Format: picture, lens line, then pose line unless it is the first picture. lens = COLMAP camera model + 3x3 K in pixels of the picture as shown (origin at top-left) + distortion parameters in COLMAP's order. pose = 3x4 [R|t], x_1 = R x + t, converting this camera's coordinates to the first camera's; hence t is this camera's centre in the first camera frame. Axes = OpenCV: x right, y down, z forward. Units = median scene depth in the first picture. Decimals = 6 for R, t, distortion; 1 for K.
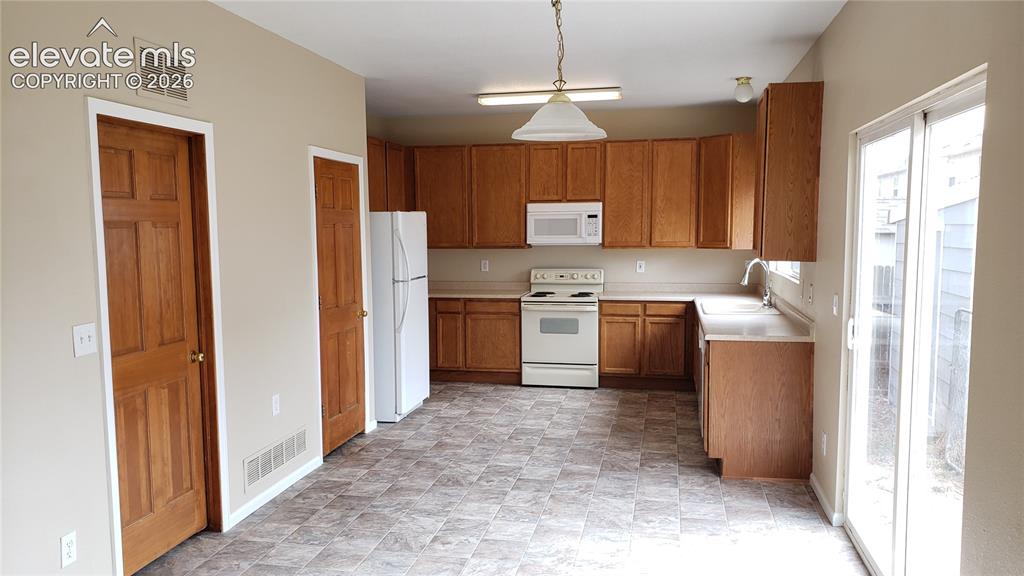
lens RADIAL K [[738.5, 0, 478.7], [0, 738.5, 290.9], [0, 0, 1]] dist [0.070045, -0.000215]
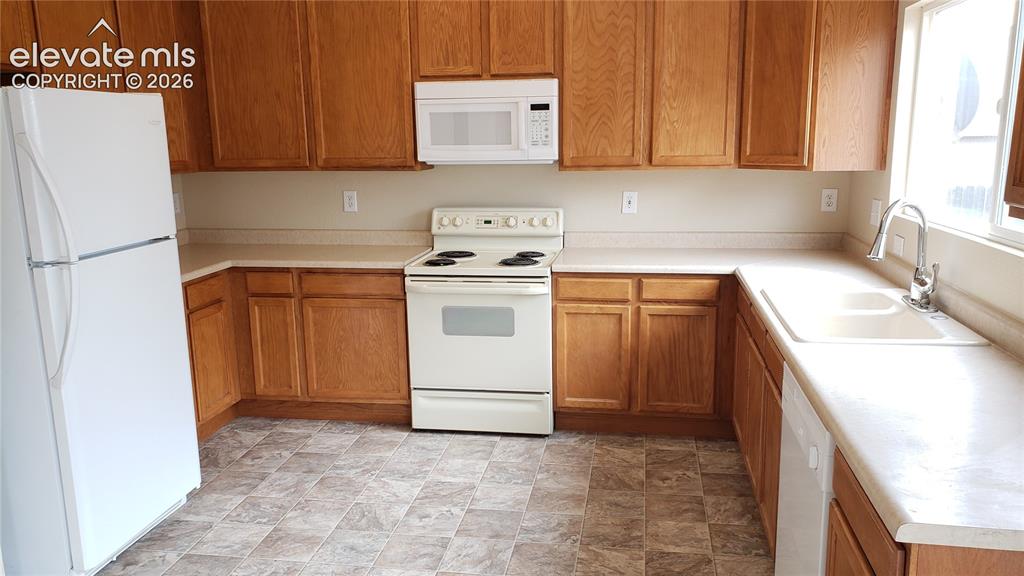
lens RADIAL K [[795.3, 0, 512.0], [0, 795.3, 288.0], [0, 0, 1]] dist [0.079542, -0.003260]
pose [[0.996670, -0.021607, 0.078620, 0.088608], [0.013192, 0.994277, 0.106013, -0.035050], [-0.080461, -0.104623, 0.991252, 0.440959]]
